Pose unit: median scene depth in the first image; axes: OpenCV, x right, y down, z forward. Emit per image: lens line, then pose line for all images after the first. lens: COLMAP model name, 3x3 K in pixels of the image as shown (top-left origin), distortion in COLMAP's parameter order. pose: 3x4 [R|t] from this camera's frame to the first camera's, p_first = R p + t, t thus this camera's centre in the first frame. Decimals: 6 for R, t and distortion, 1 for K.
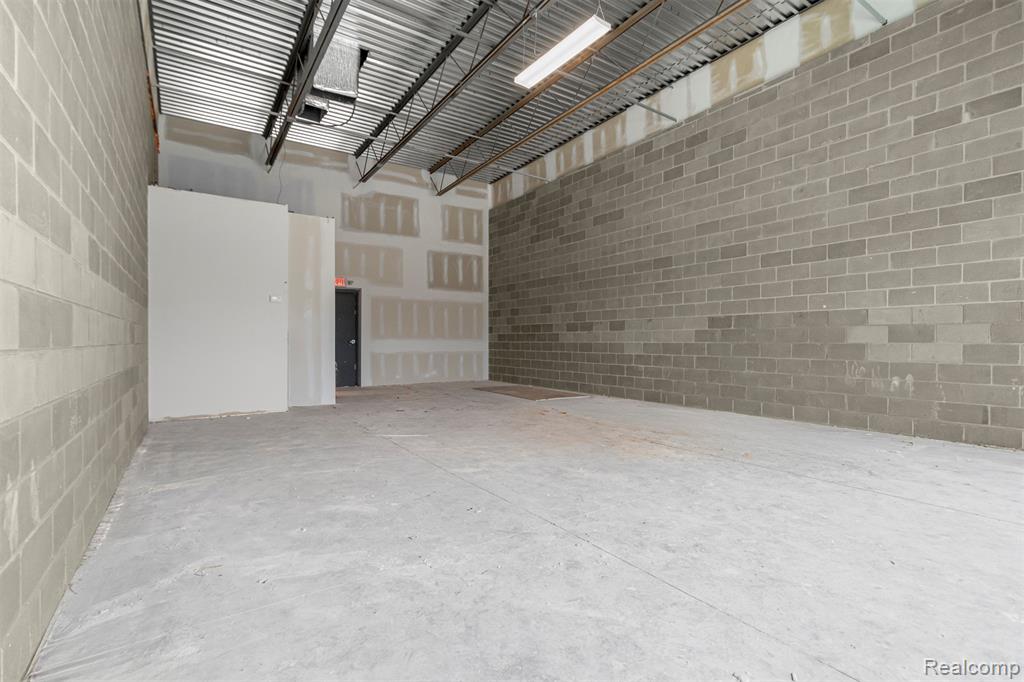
lens RADIAL K [[478.4, 0, 503.7], [0, 478.4, 344.5], [0, 0, 1]] dist [0.007971, -0.001523]
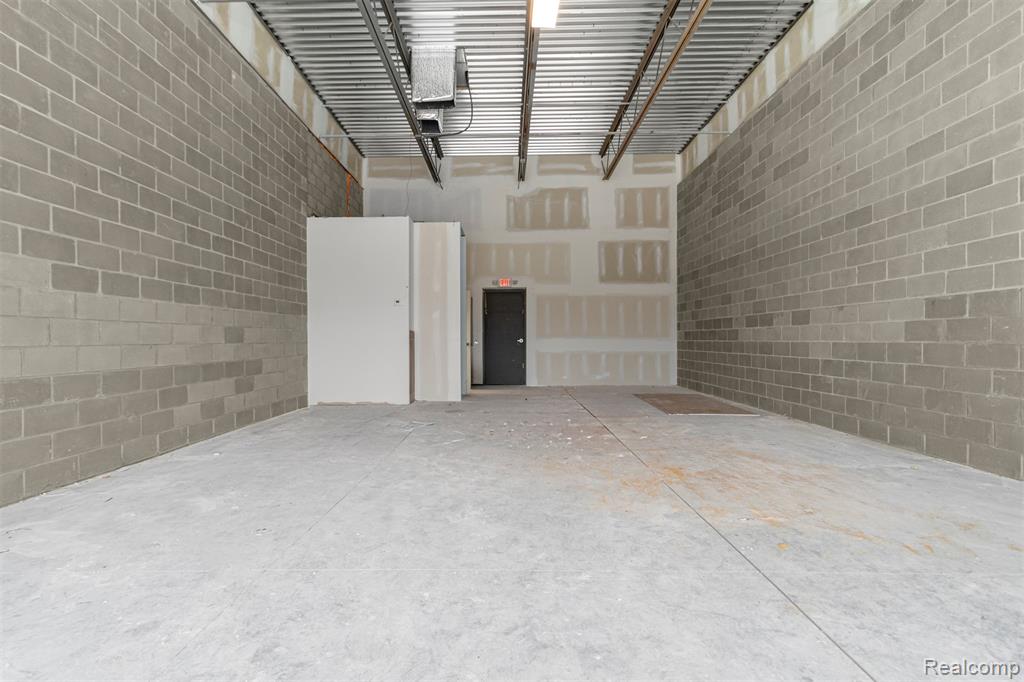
lens RADIAL K [[478.4, 0, 505.2], [0, 478.4, 343.9], [0, 0, 1]] dist [0.007971, -0.001523]
pose [[0.823176, 0.002657, -0.567779, 0.300389], [-0.001563, 0.999996, 0.002413, -0.002262], [0.567783, -0.001099, 0.823177, 0.192539]]
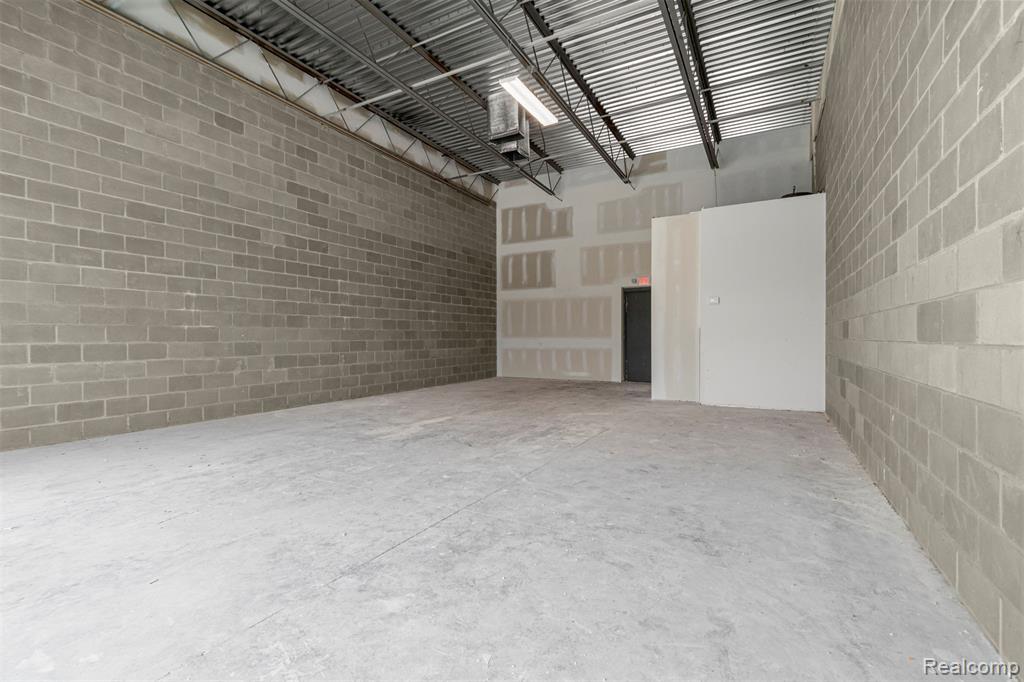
lens RADIAL K [[478.4, 0, 522.6], [0, 478.4, 339.5], [0, 0, 1]] dist [0.007971, -0.001523]
pose [[0.499874, -0.001742, -0.866096, 0.991294], [-0.001925, 0.999993, -0.003122, -0.000647], [0.866096, 0.003228, 0.499867, 0.596324]]
